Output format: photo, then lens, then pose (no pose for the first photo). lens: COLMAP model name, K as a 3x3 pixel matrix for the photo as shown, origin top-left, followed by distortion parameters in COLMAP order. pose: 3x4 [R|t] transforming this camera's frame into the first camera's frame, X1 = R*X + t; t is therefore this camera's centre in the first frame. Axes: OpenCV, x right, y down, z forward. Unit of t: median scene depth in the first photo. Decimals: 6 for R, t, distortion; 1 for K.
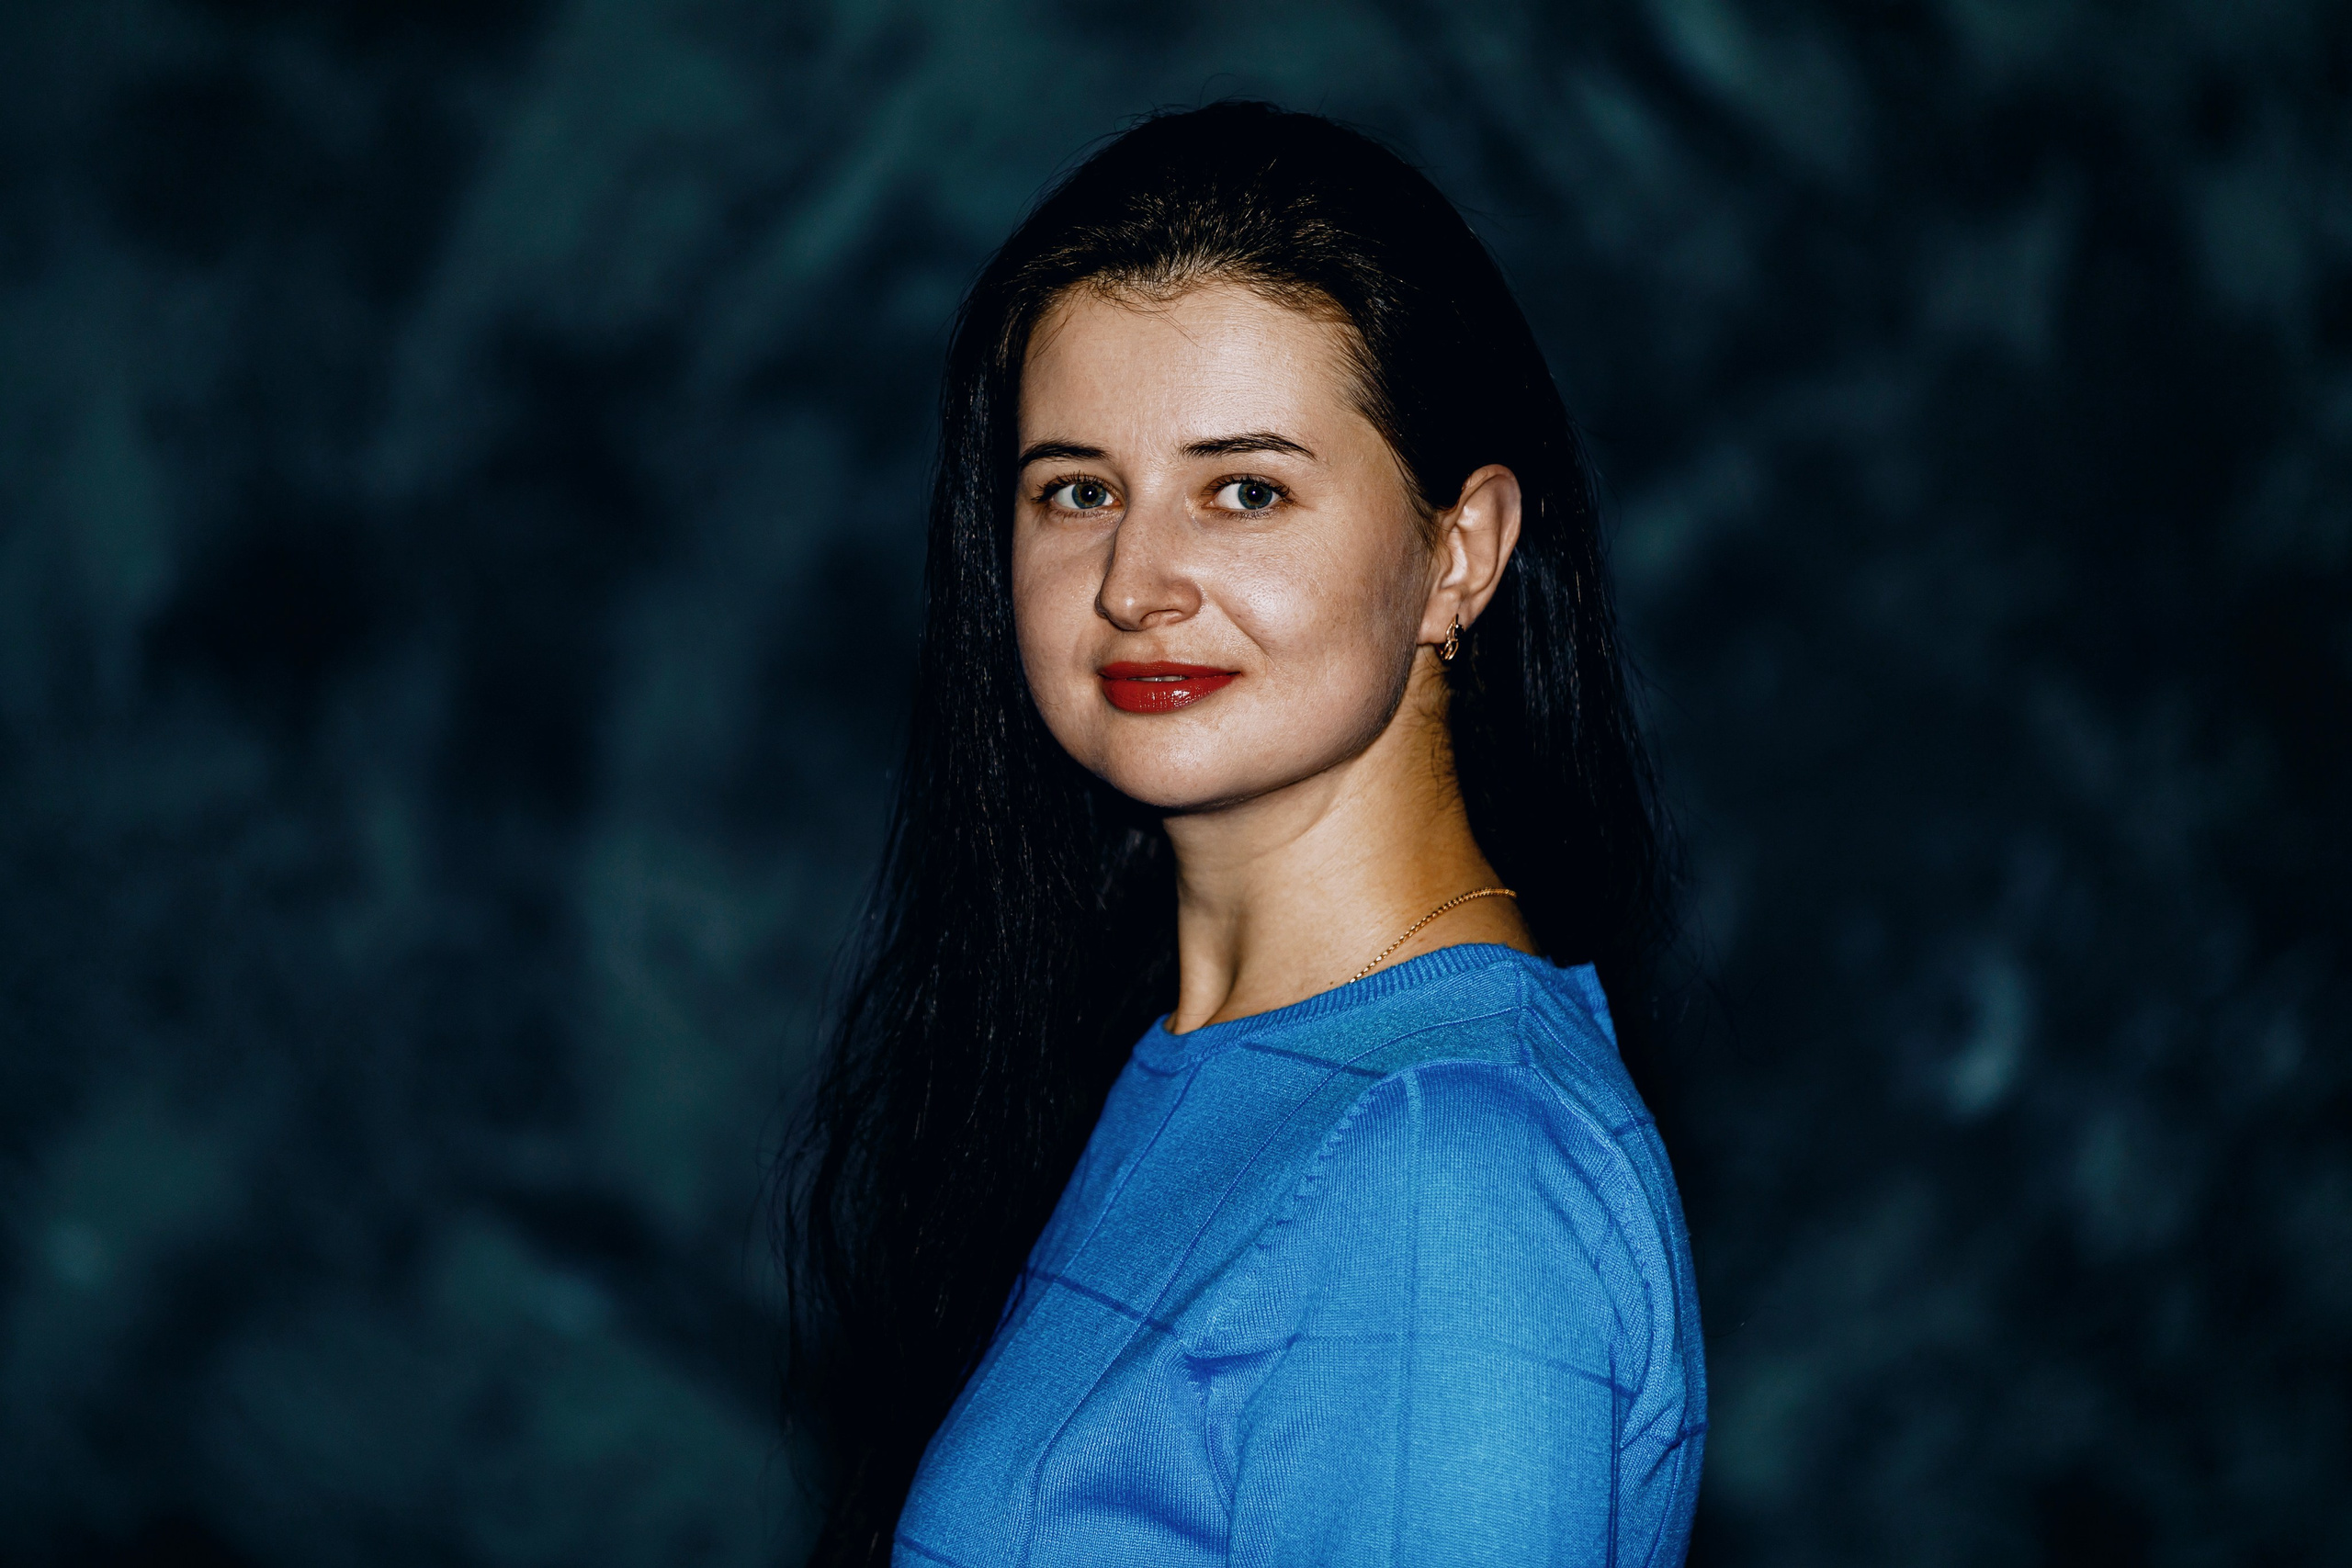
lens RADIAL K [[13963.4, 0, 1159.9], [0, 13963.4, 791.9], [0, 0, 1]] dist [0.249406, 0.000000]
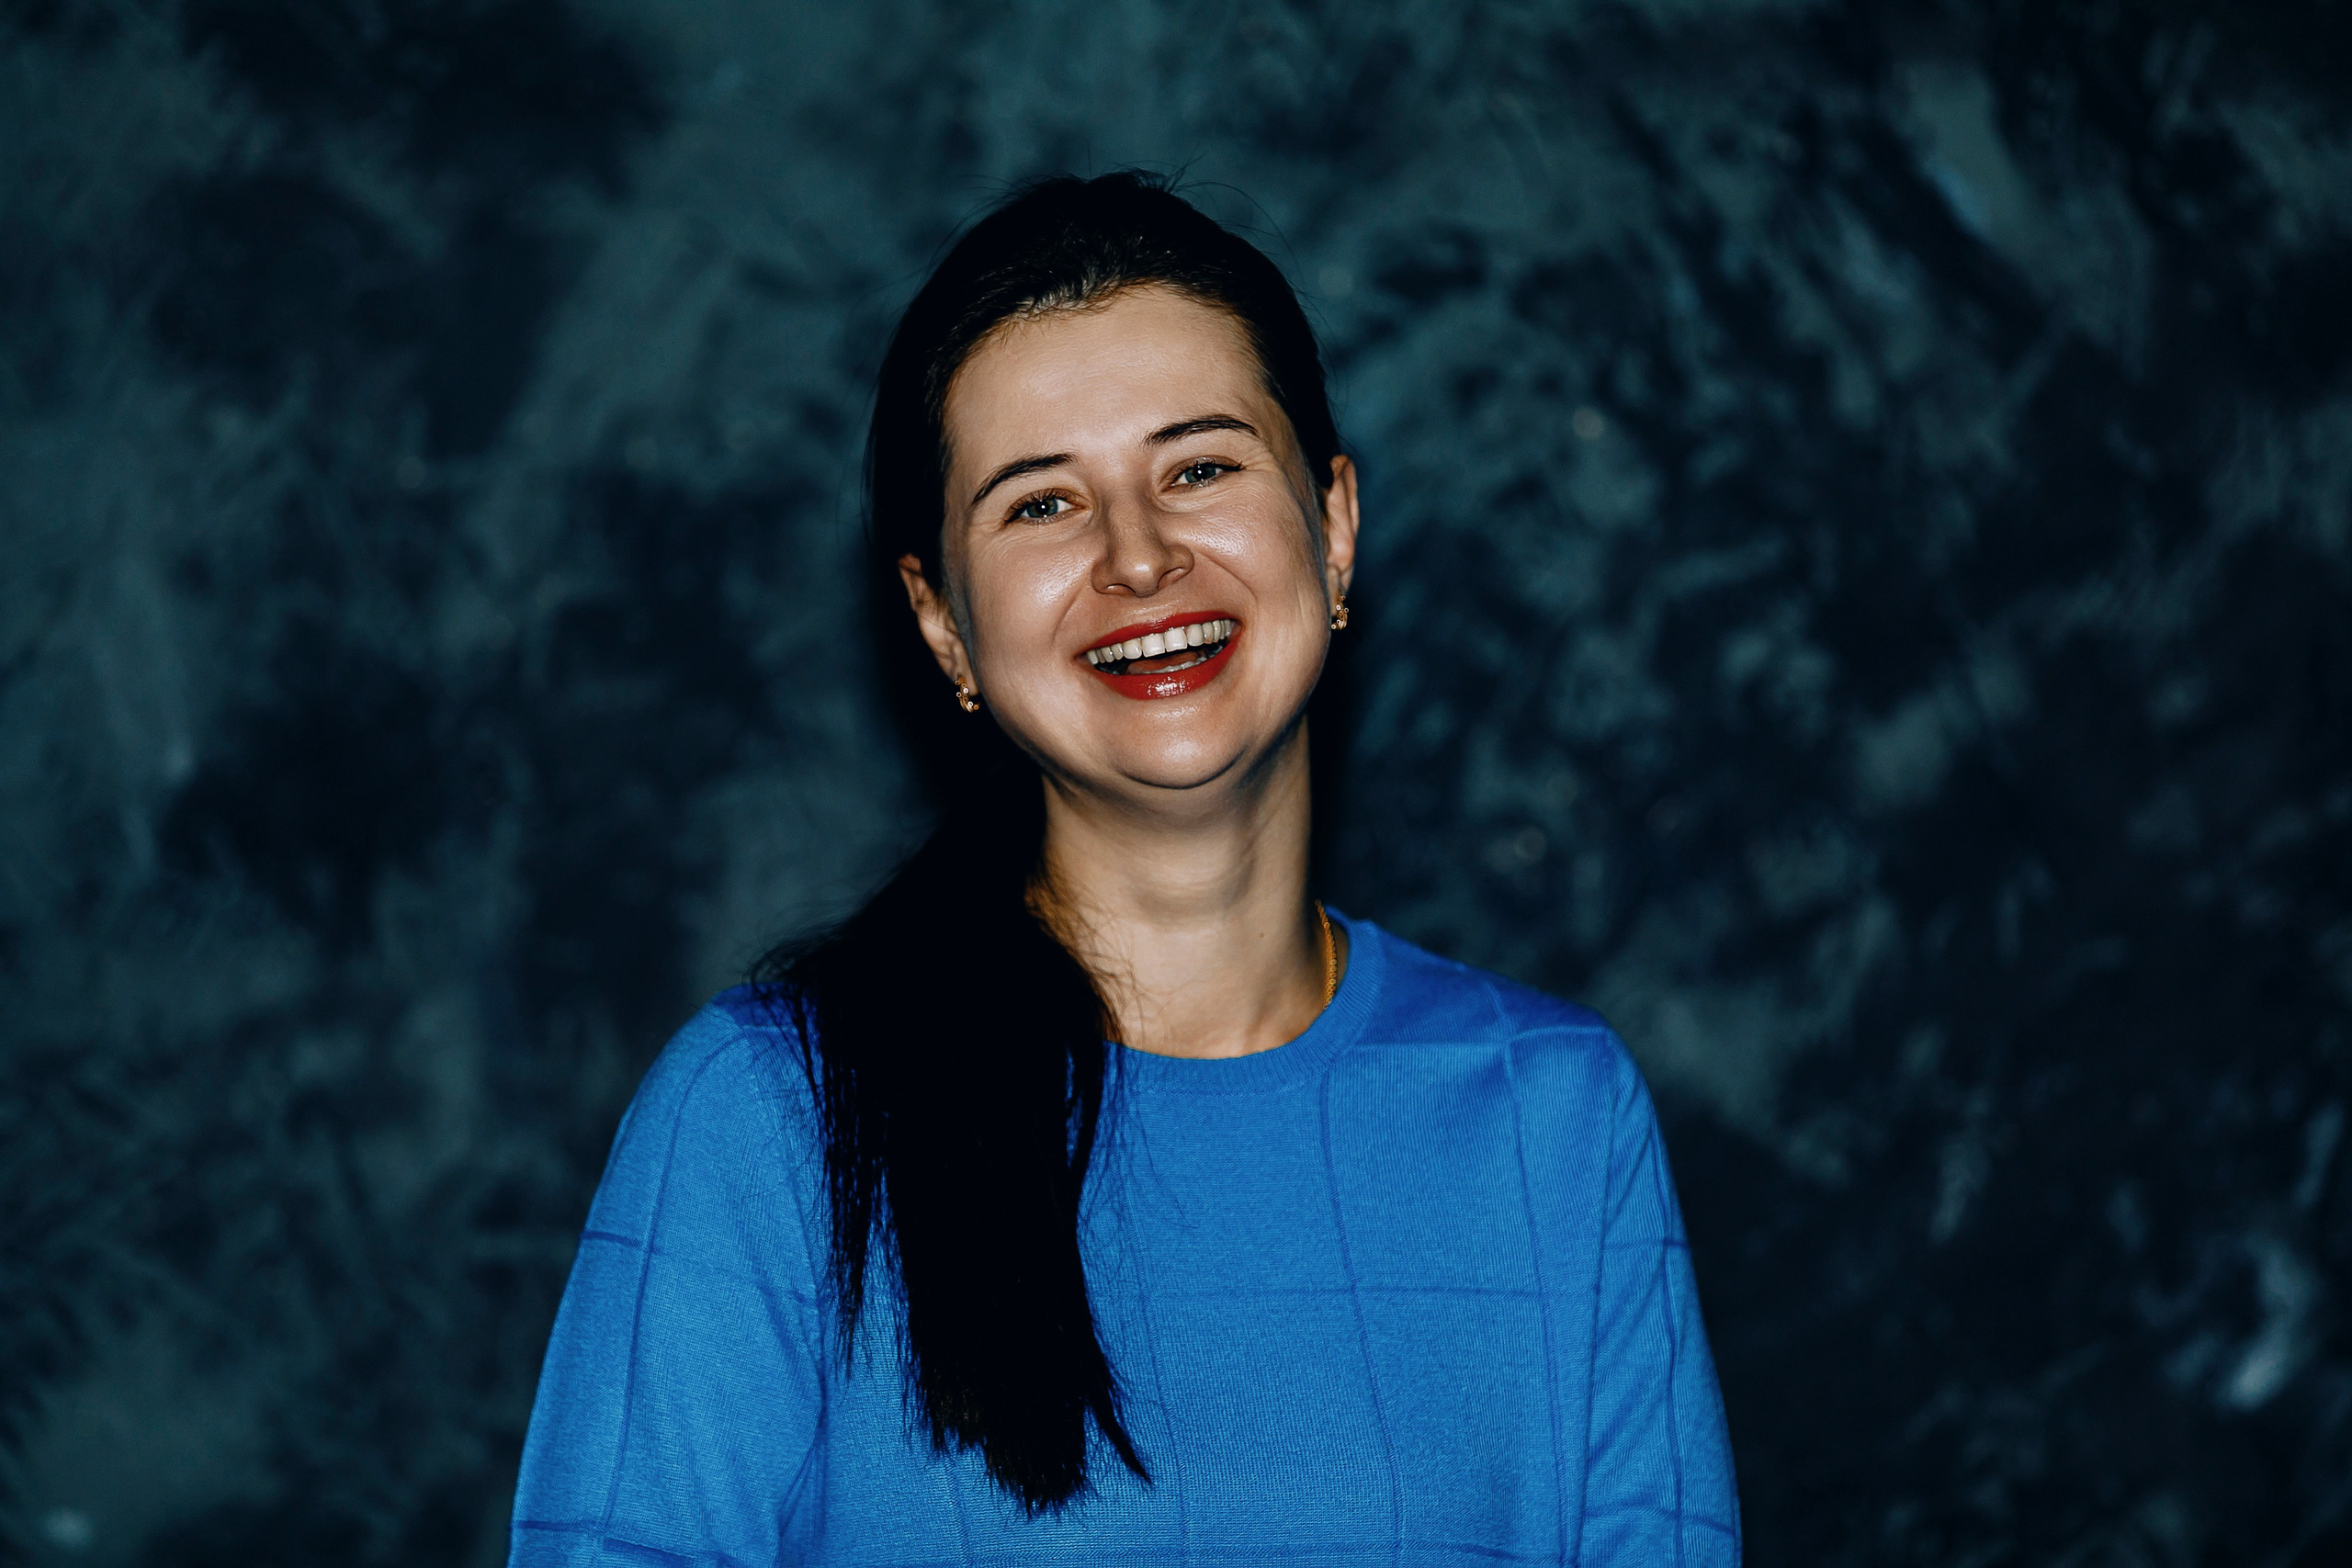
lens RADIAL K [[11302.8, 0, 1181.9], [0, 11302.8, 786.0], [0, 0, 1]] dist [-0.371718, 0.000000]
pose [[0.999572, 0.026777, 0.011799, -0.017157], [-0.026861, 0.999615, 0.006985, -0.019240], [-0.011607, -0.007299, 0.999906, 0.305232]]
